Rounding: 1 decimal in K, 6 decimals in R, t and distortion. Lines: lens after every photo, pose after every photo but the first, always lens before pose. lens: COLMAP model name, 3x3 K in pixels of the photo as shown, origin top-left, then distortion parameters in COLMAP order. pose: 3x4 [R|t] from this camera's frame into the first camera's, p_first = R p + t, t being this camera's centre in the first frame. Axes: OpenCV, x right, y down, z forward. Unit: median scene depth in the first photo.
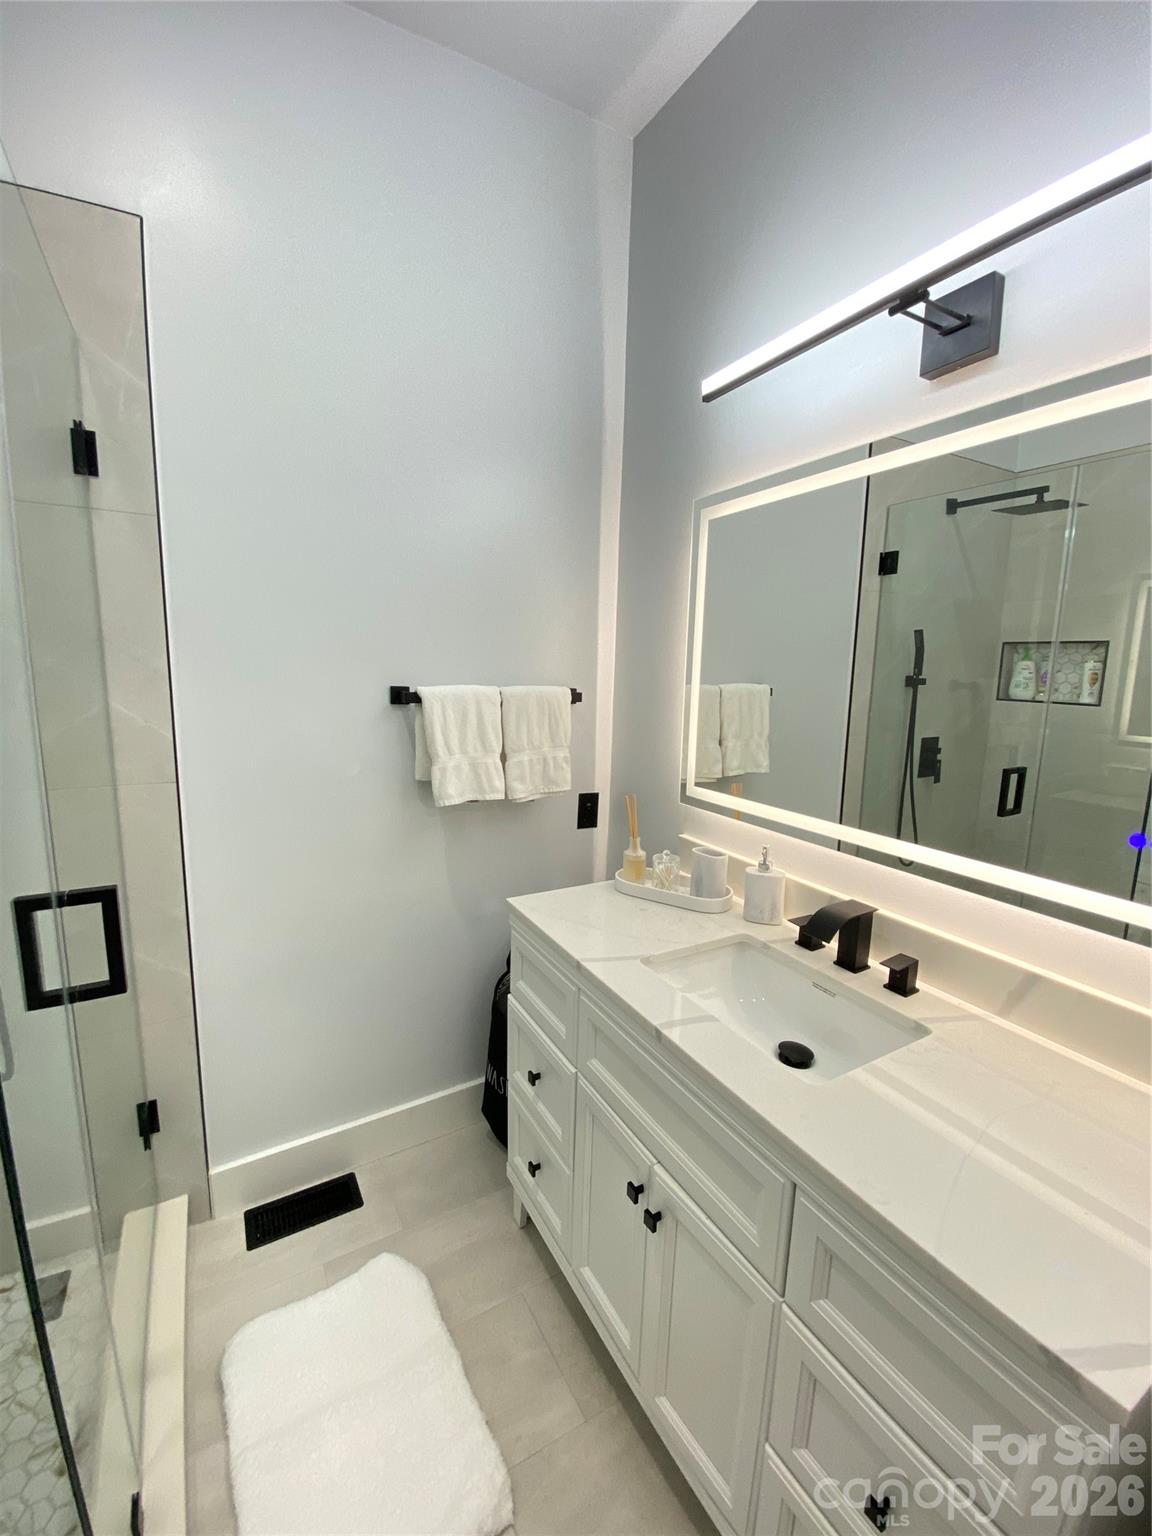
lens RADIAL K [[615.7, 0, 576.0], [0, 615.7, 768.0], [0, 0, 1]] dist [0.000820, -0.014127]
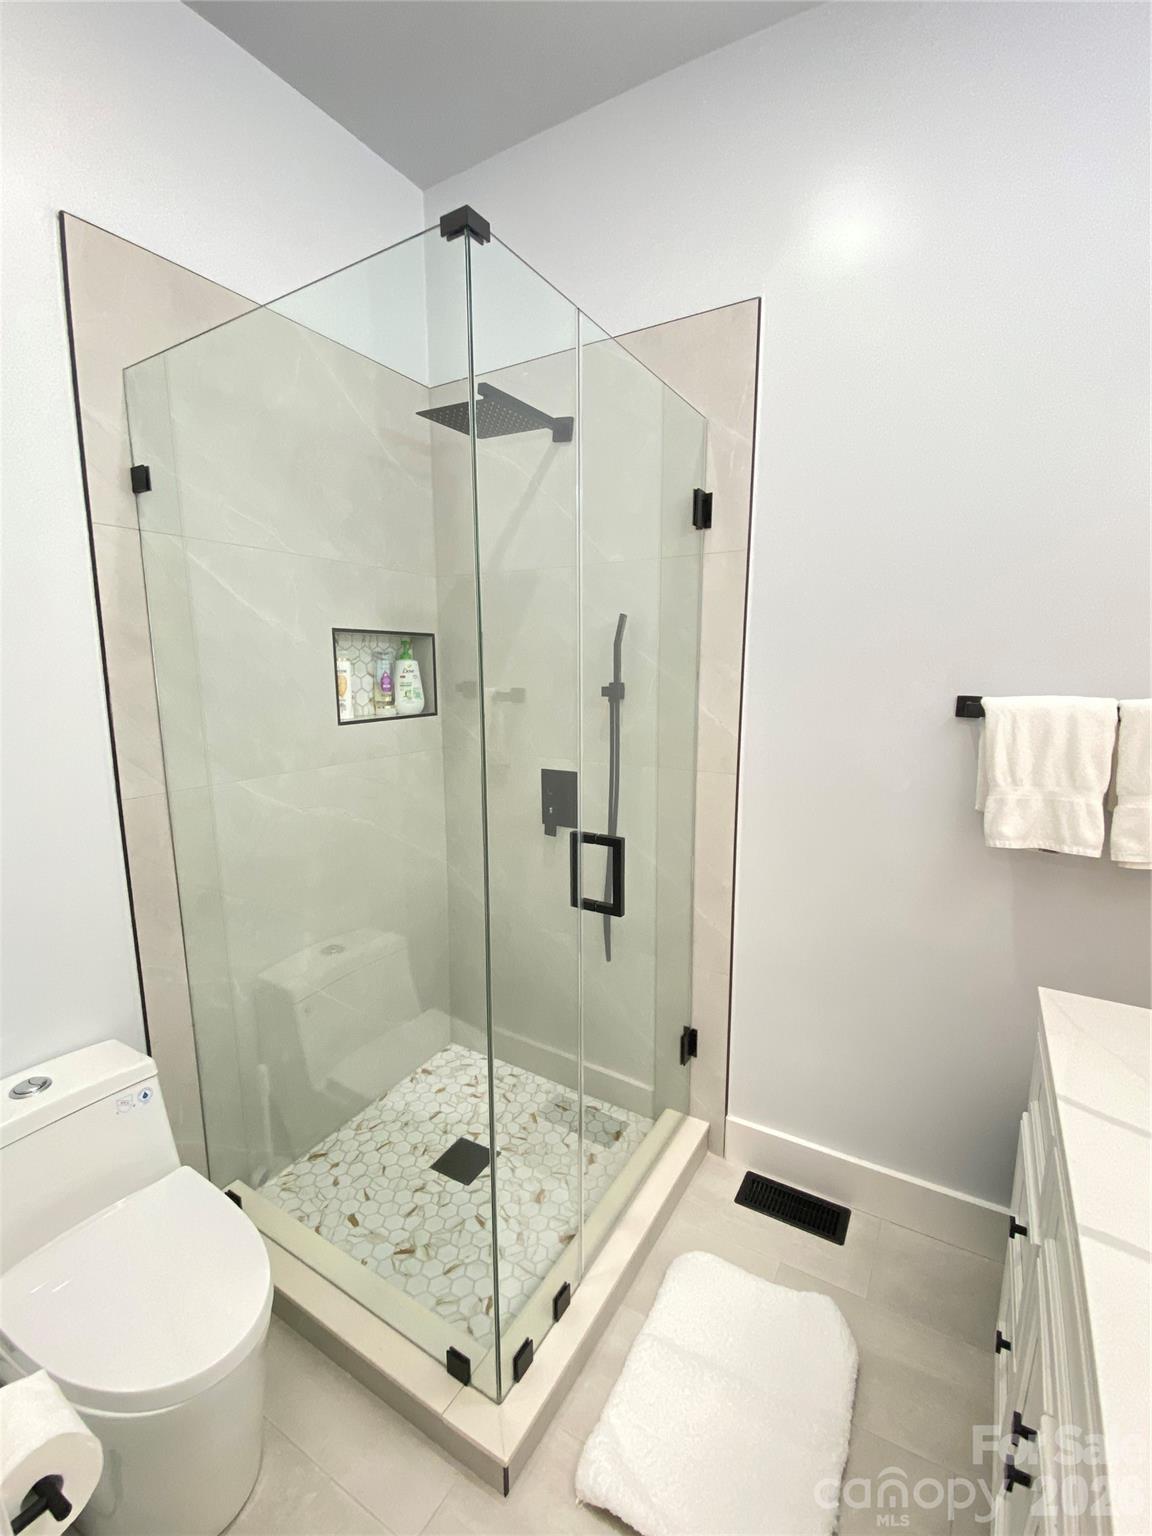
lens RADIAL K [[659.3, 0, 576.0], [0, 659.3, 768.0], [0, 0, 1]] dist [-0.024858, -0.006128]
pose [[0.469391, 0.112669, -0.875773, 0.261190], [-0.130290, 0.989807, 0.057507, -0.017338], [0.873325, 0.087111, 0.479286, 0.109476]]
